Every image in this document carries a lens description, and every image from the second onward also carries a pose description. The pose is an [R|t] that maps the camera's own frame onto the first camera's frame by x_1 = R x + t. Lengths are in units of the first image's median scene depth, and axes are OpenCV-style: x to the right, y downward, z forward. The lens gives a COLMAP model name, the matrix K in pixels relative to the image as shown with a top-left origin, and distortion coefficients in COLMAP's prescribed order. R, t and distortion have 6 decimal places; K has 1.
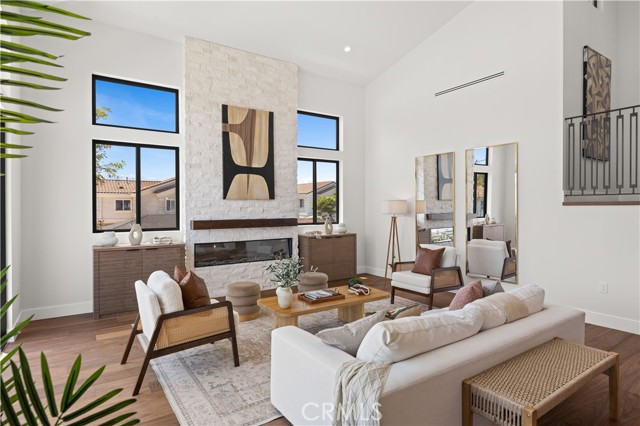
lens RADIAL K [[365.8, 0, 317.4], [0, 365.8, 209.1], [0, 0, 1]] dist [0.001846, 0.000383]
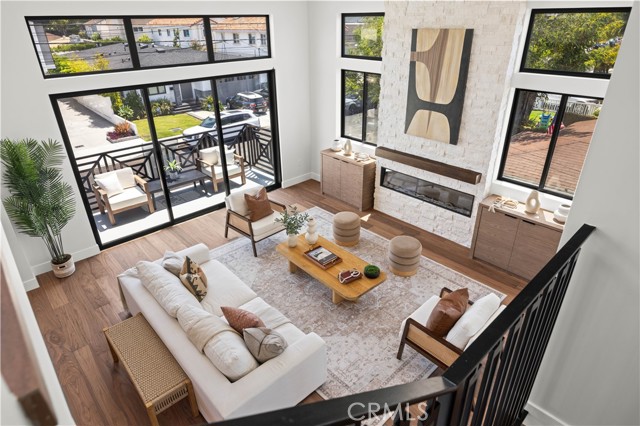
lens RADIAL K [[377.9, 0, 318.1], [0, 377.9, 209.9], [0, 0, 1]] dist [-0.000964, -0.000721]
pose [[0.152511, 0.441301, -0.884304, 0.688758], [0.007077, 0.894261, 0.447490, -0.293549], [0.988276, -0.074506, 0.133261, 0.592883]]
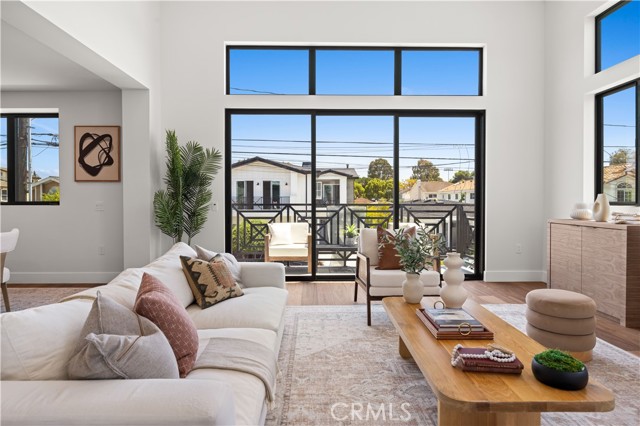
lens RADIAL K [[372.7, 0, 319.6], [0, 372.7, 204.1], [0, 0, 1]] dist [0.000359, 0.000529]
pose [[-0.537442, 0.007364, -0.843268, 0.384870], [-0.005036, 0.999916, 0.011942, 0.046946], [0.843285, 0.010665, -0.537360, 0.790218]]
